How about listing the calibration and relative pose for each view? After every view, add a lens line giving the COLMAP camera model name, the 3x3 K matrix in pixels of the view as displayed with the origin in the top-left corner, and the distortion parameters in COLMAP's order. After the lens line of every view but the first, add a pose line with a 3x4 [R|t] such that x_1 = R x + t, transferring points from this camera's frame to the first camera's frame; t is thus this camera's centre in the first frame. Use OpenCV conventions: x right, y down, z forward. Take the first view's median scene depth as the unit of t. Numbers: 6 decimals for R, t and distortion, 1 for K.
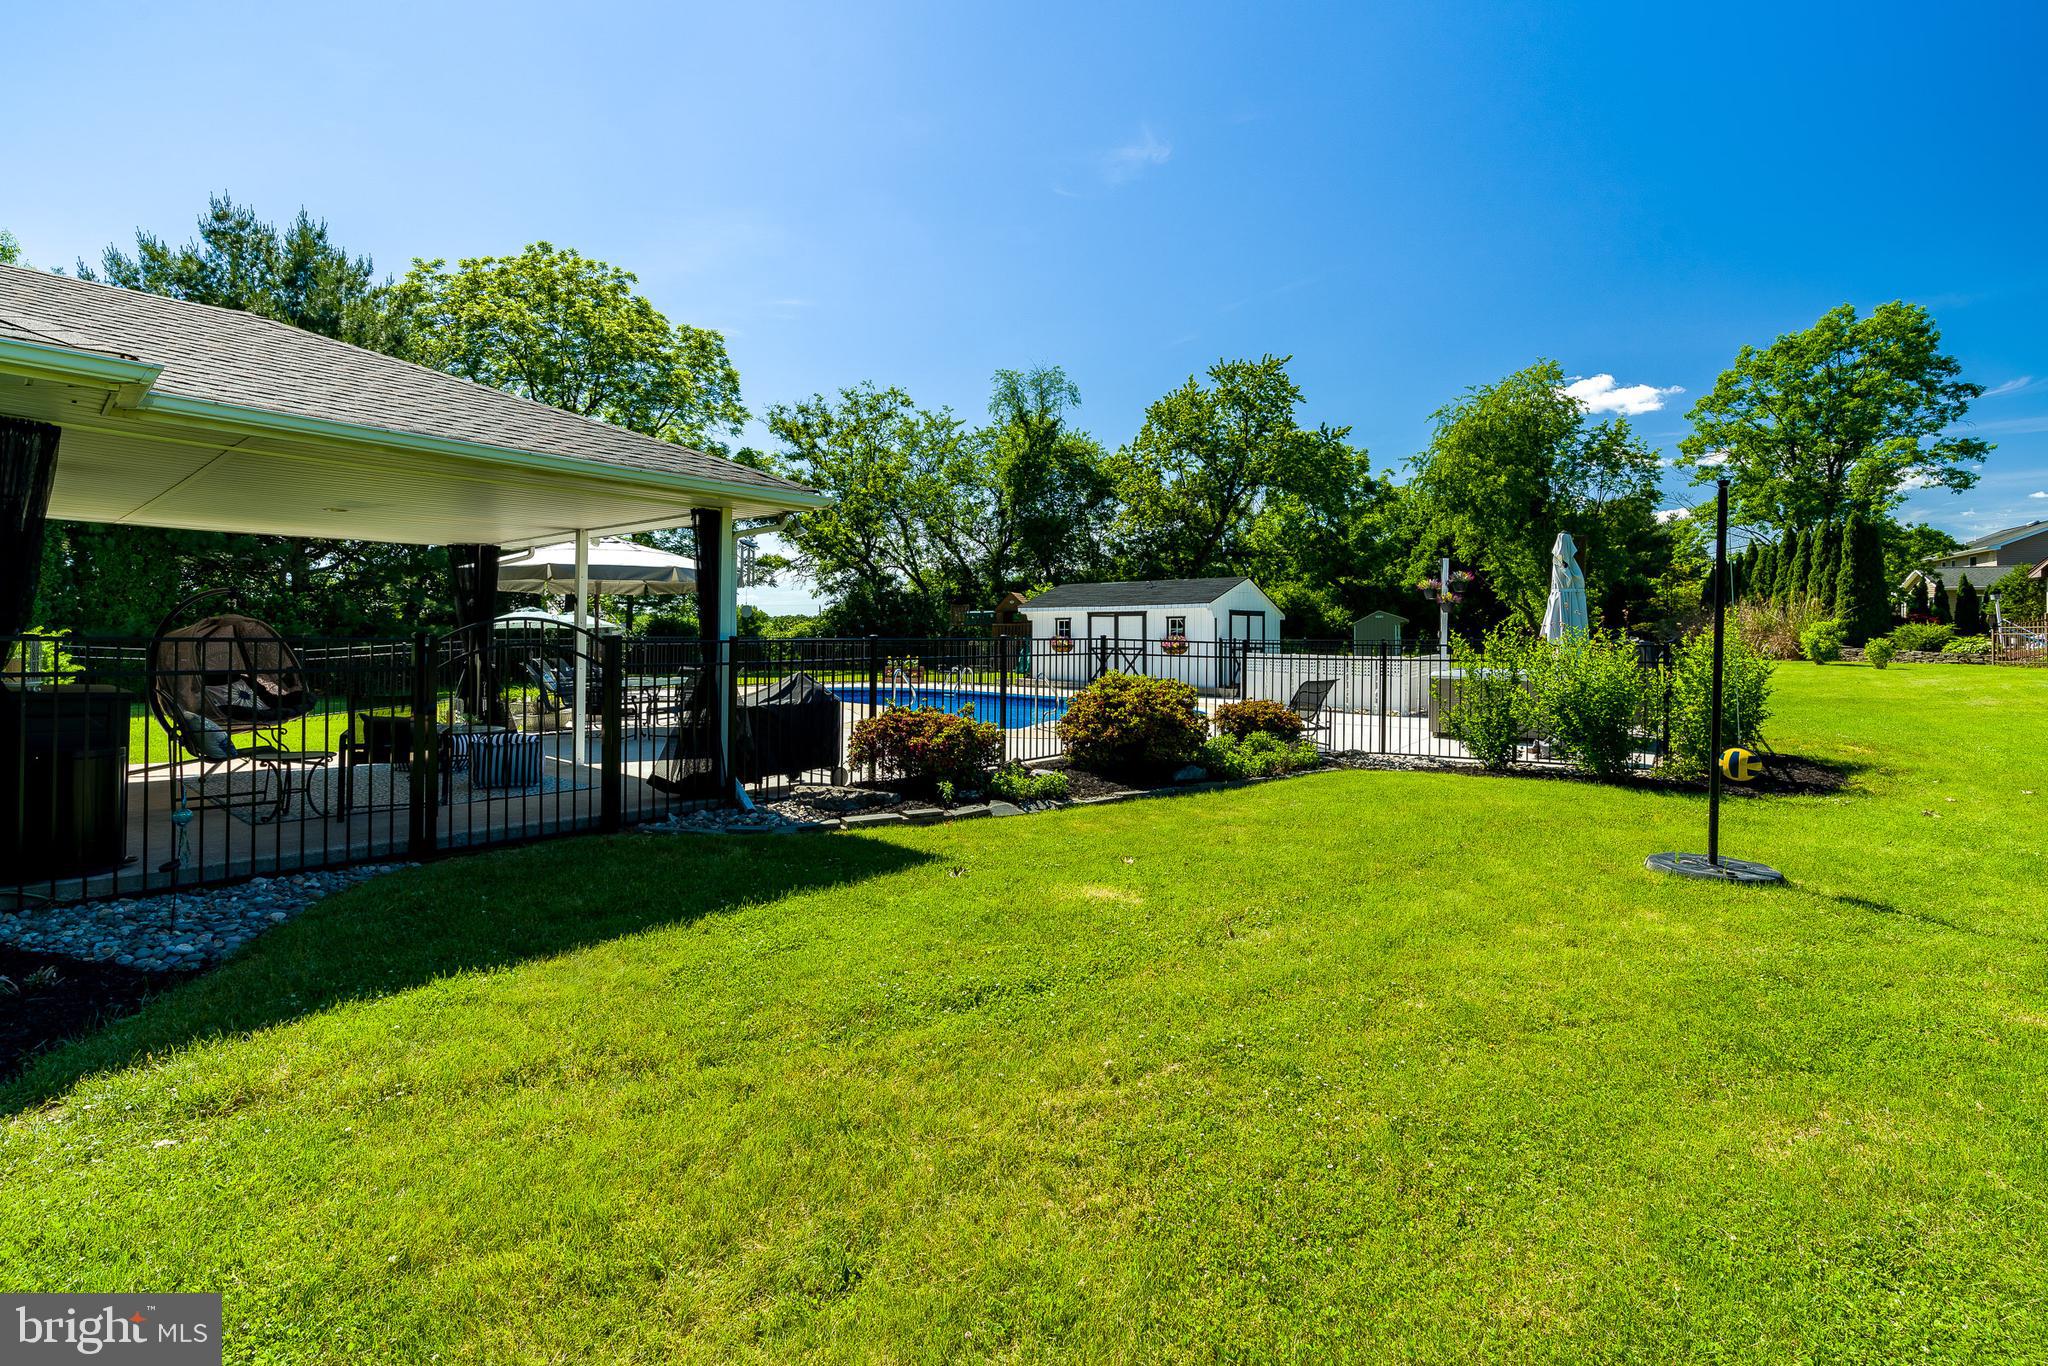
lens RADIAL K [[950.5, 0, 1010.9], [0, 950.5, 642.8], [0, 0, 1]] dist [0.012500, -0.000778]
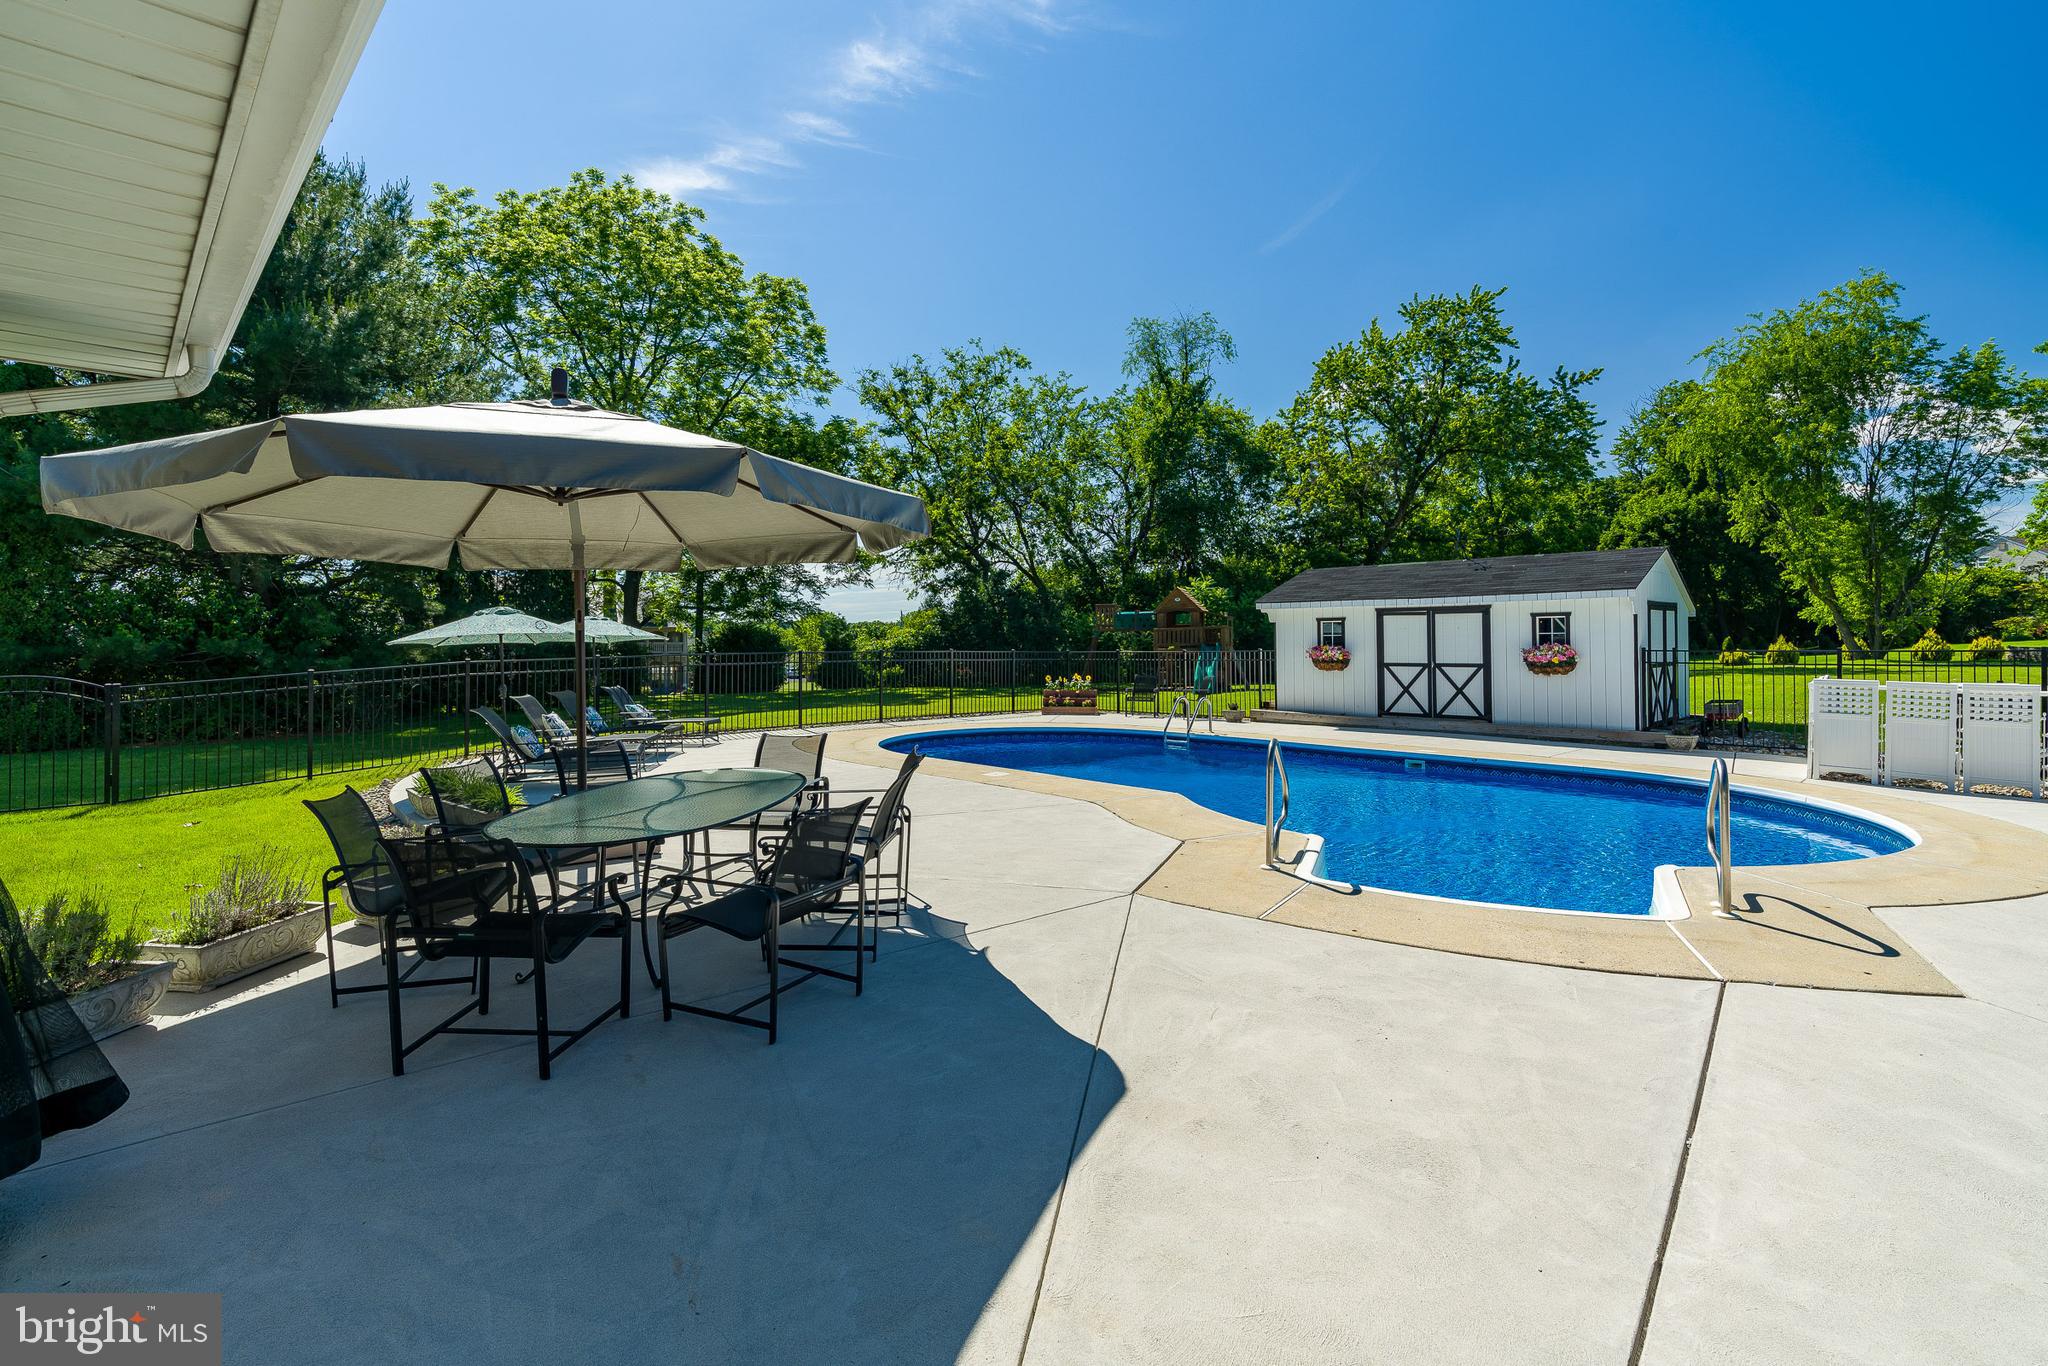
lens RADIAL K [[950.5, 0, 1010.9], [0, 950.5, 642.8], [0, 0, 1]] dist [0.012500, -0.000778]
pose [[0.997312, -0.008440, -0.072789, -0.062002], [0.008082, 0.999954, -0.005215, -0.003892], [0.072829, 0.004613, 0.997334, 0.173838]]
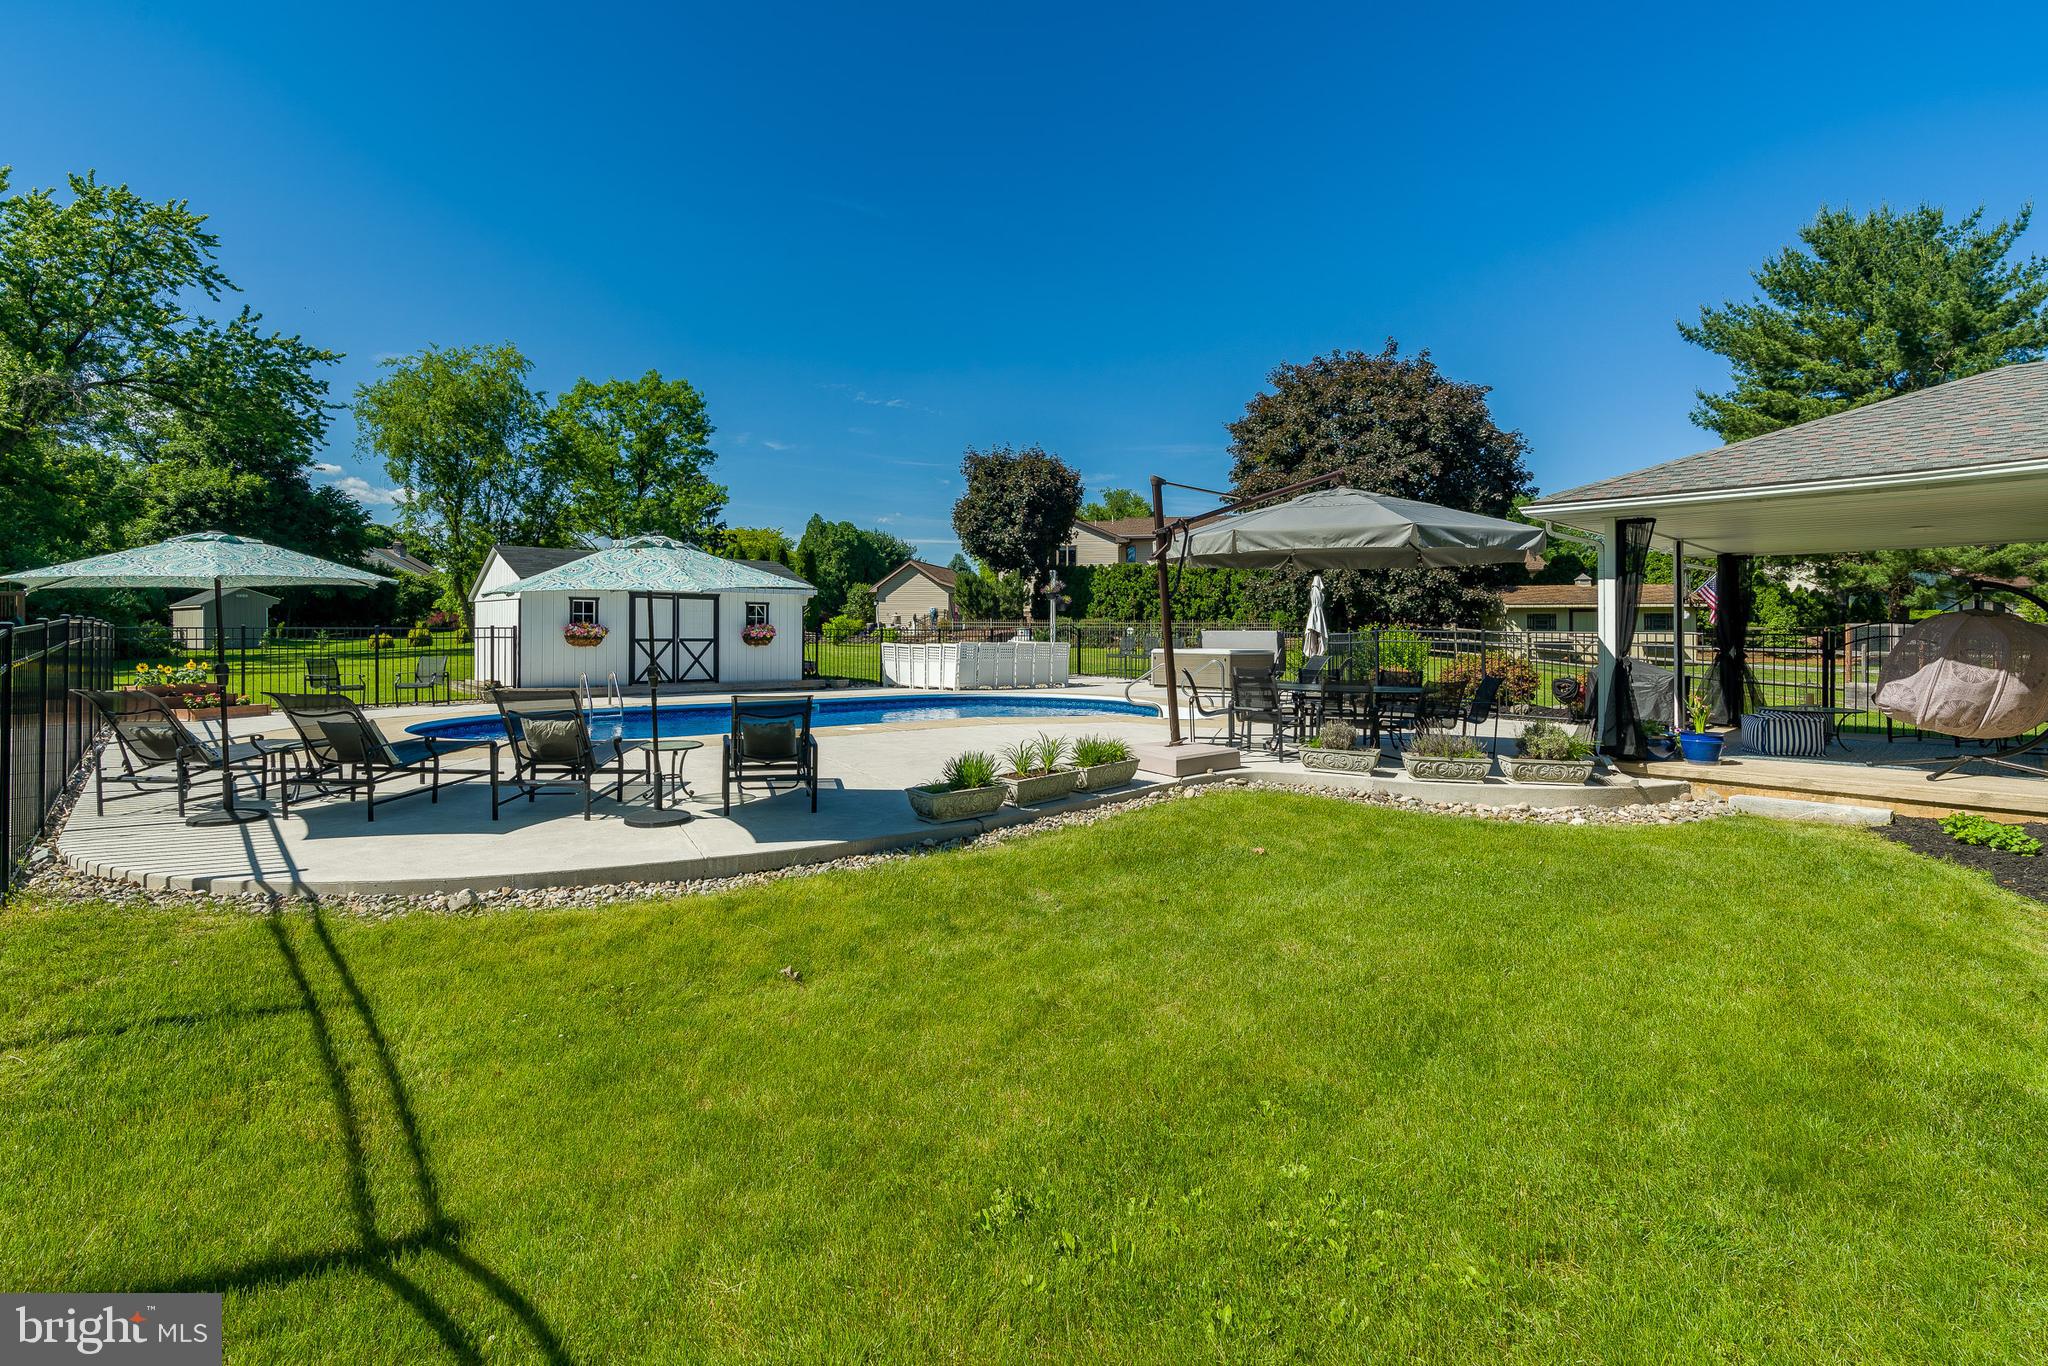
lens RADIAL K [[950.5, 0, 1010.9], [0, 950.5, 642.8], [0, 0, 1]] dist [0.012500, -0.000778]
pose [[0.144295, -0.014198, 0.989433, -0.316745], [-0.000309, 0.999896, 0.014393, -0.001520], [-0.989535, -0.002382, 0.144276, 0.309193]]
